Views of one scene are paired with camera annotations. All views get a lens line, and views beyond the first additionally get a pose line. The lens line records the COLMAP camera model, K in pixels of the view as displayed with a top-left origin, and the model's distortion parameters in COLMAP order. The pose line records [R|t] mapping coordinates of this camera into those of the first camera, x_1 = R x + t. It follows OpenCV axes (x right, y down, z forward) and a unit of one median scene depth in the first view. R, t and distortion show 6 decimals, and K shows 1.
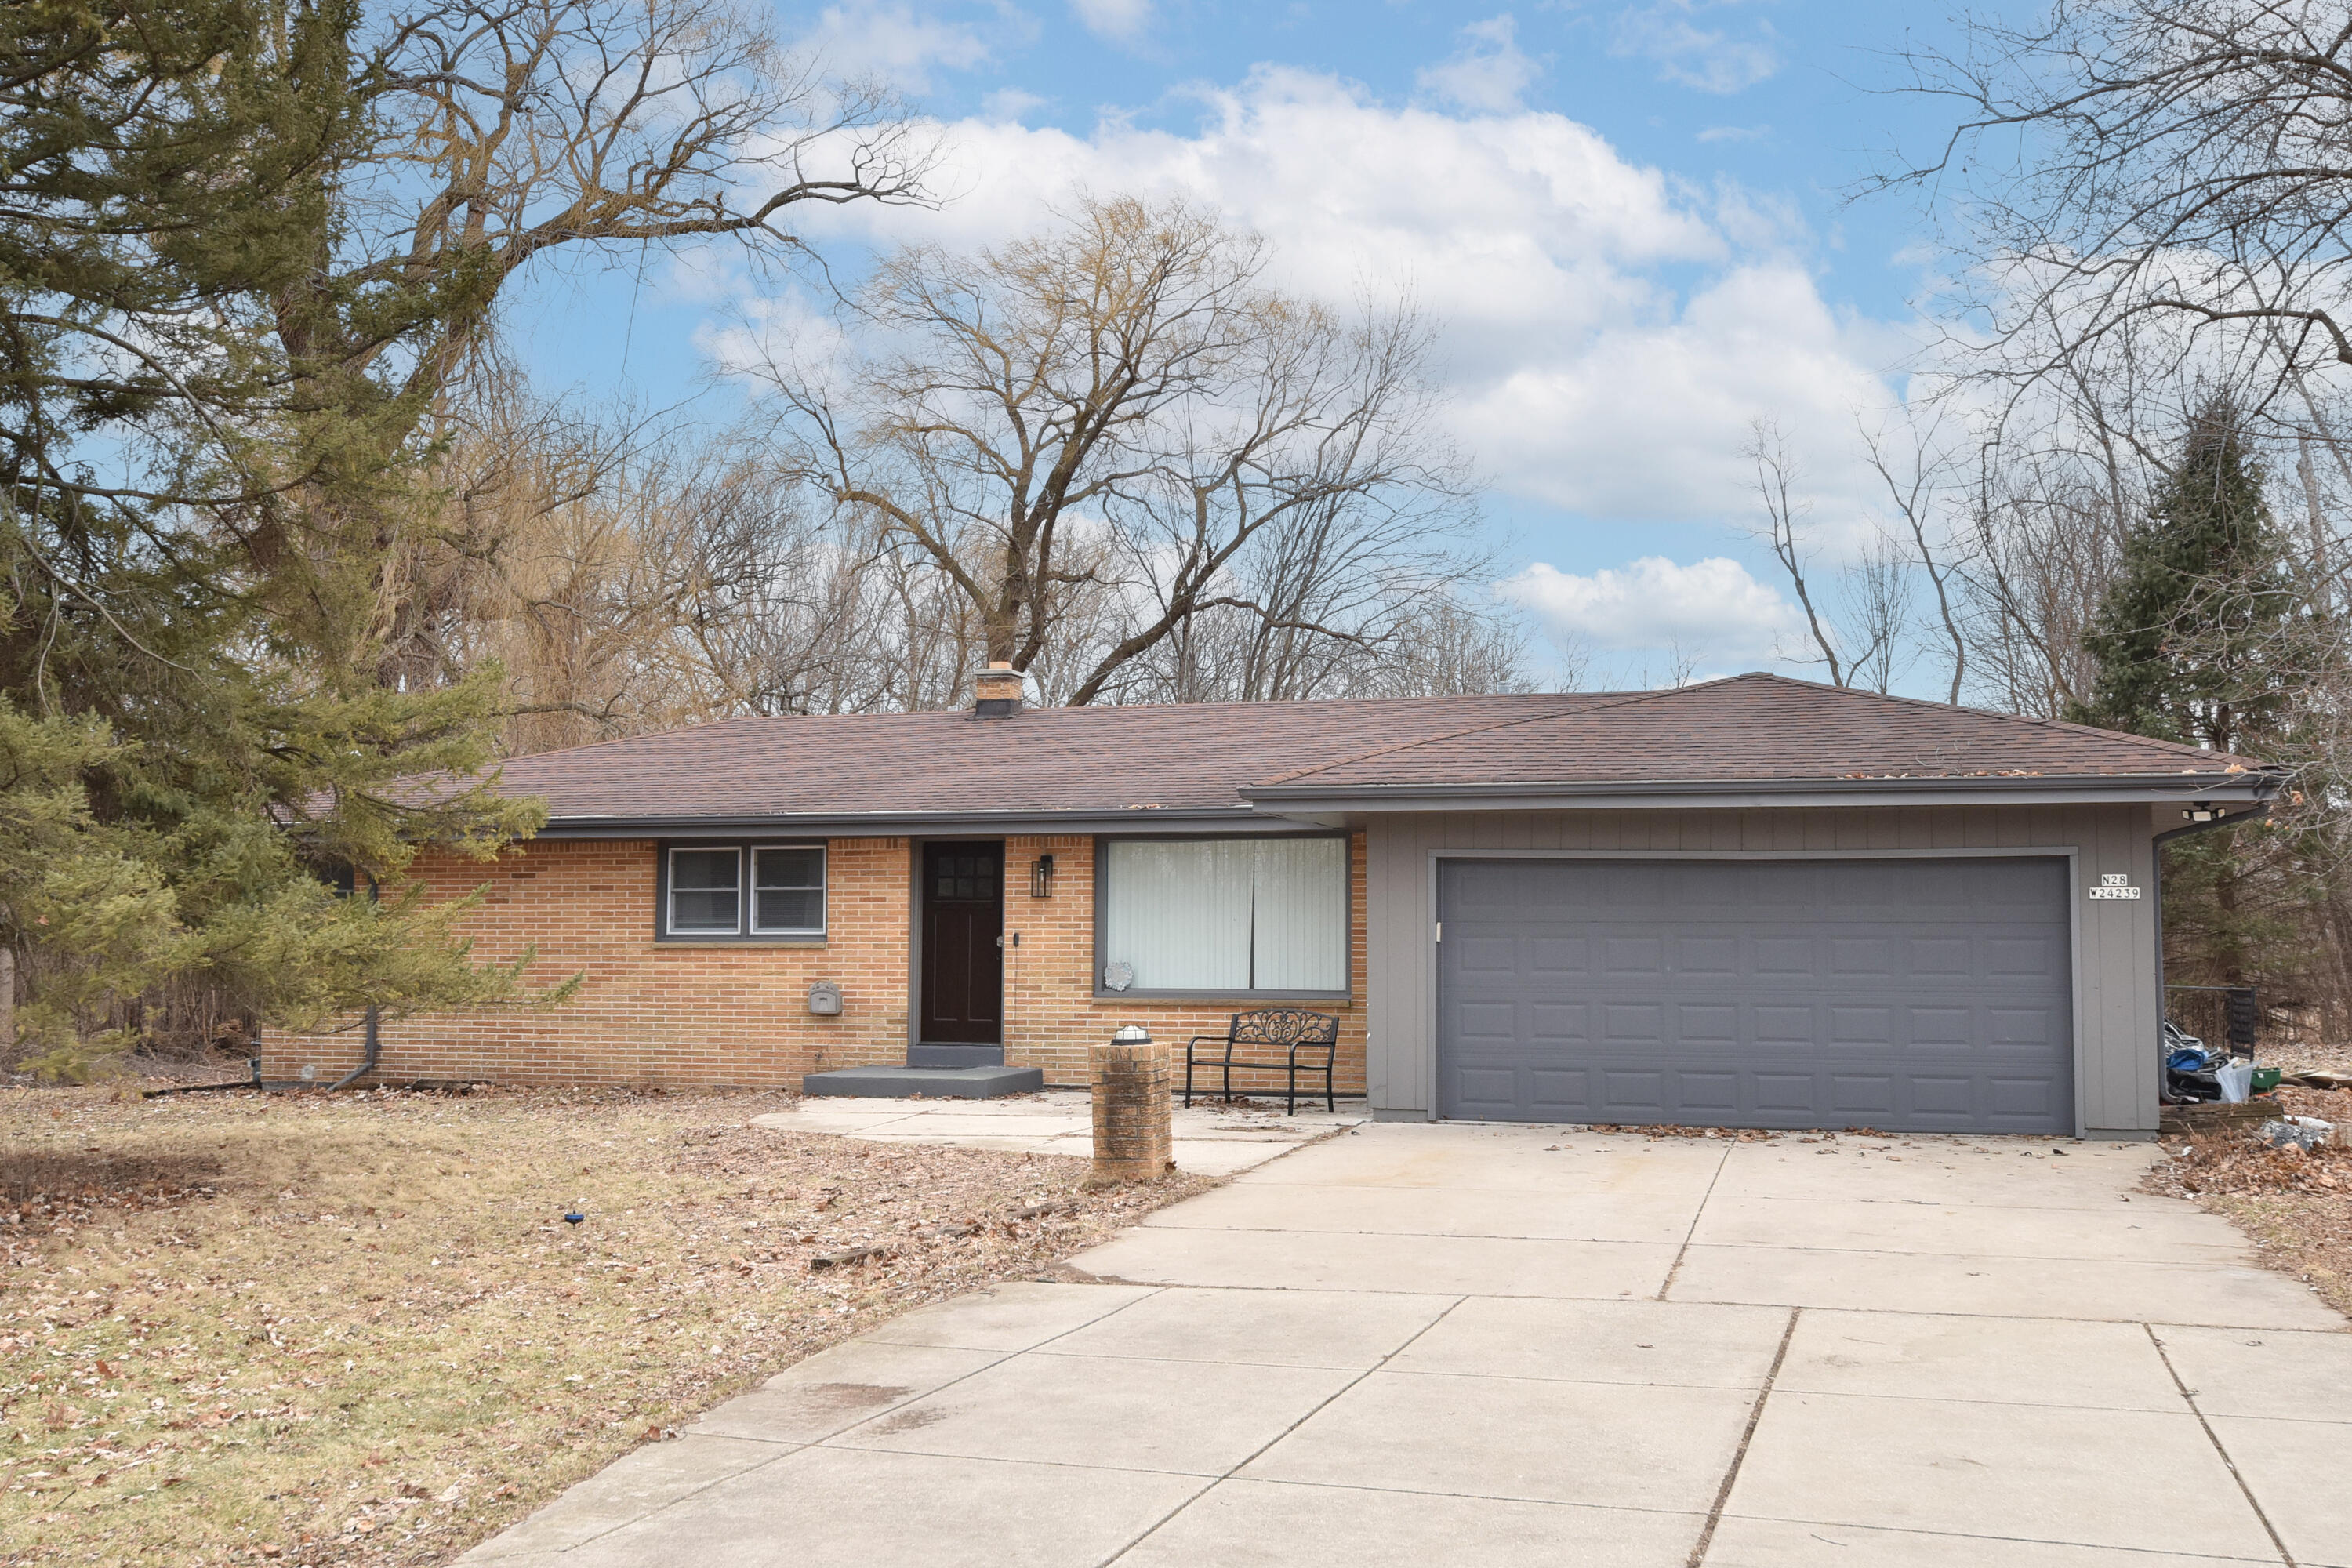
lens RADIAL K [[2455.5, 0, 1175.0], [0, 2455.5, 783.8], [0, 0, 1]] dist [-0.009270, 0.000000]
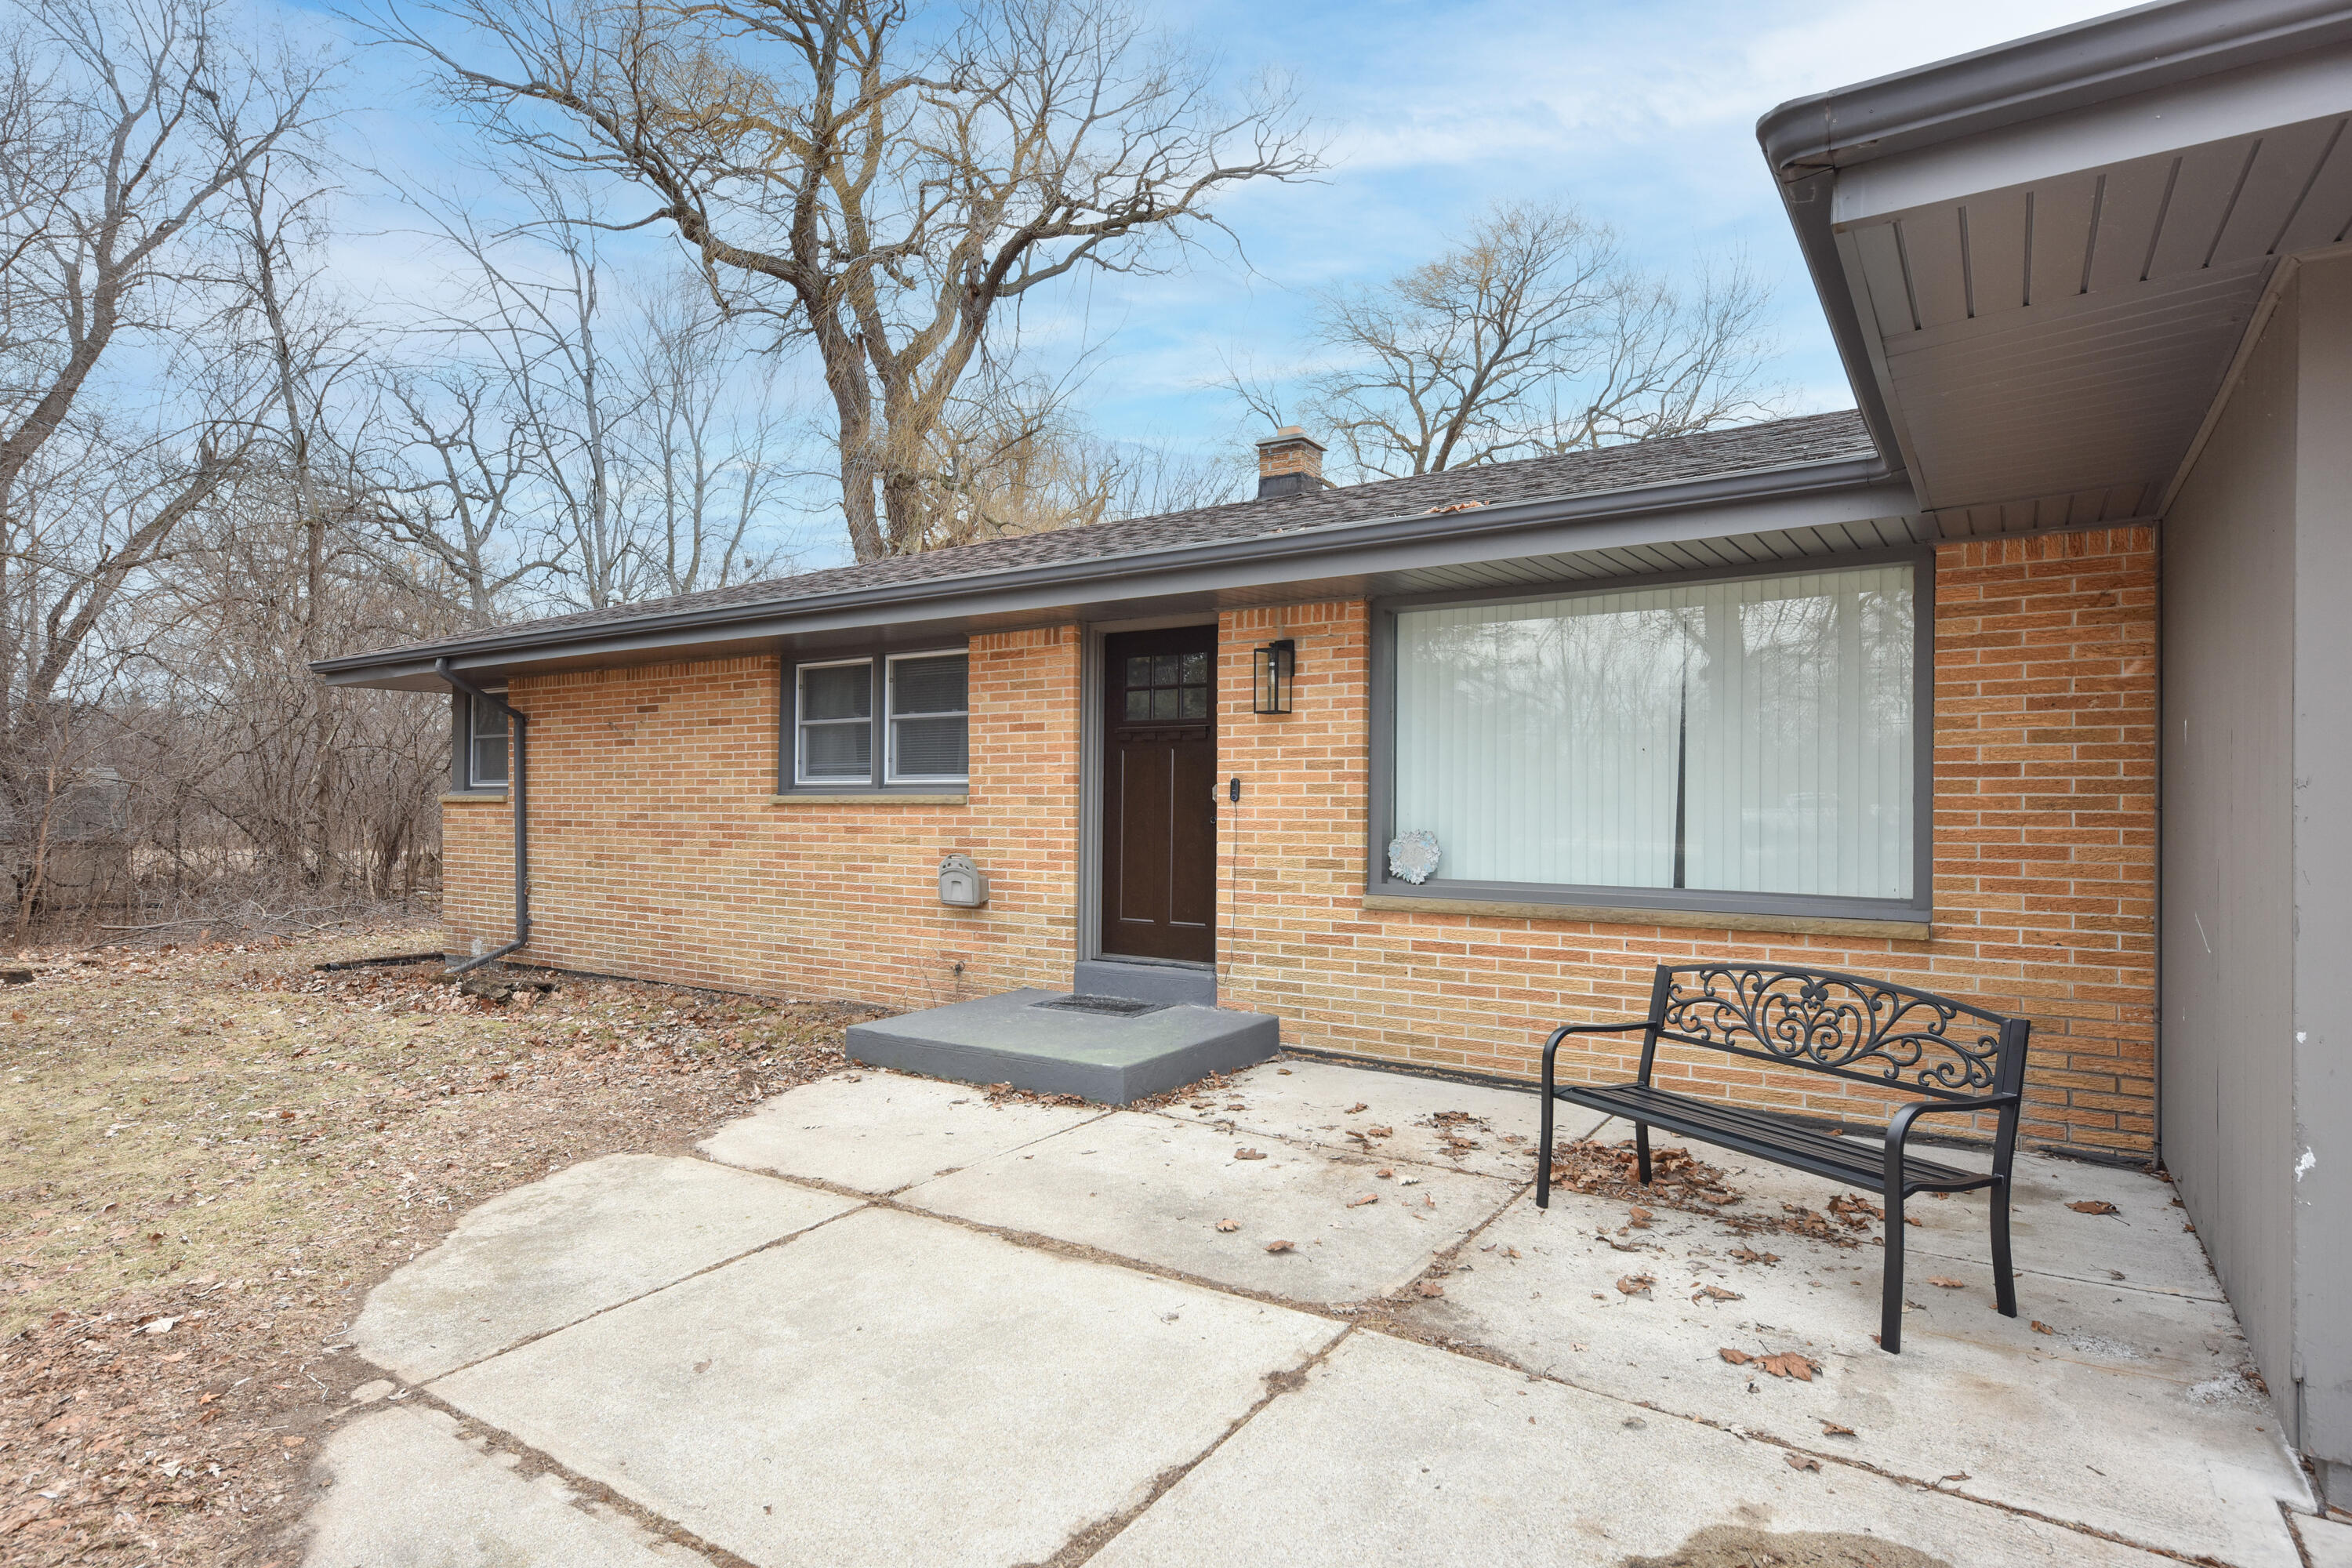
lens RADIAL K [[1250.3, 0, 1181.4], [0, 1250.3, 796.7], [0, 0, 1]] dist [0.000522, -0.000019]
pose [[0.960218, 0.000439, -0.279252, 0.004805], [0.016697, 0.998119, 0.058980, 0.046838], [0.278753, -0.061297, 0.958405, 0.704194]]
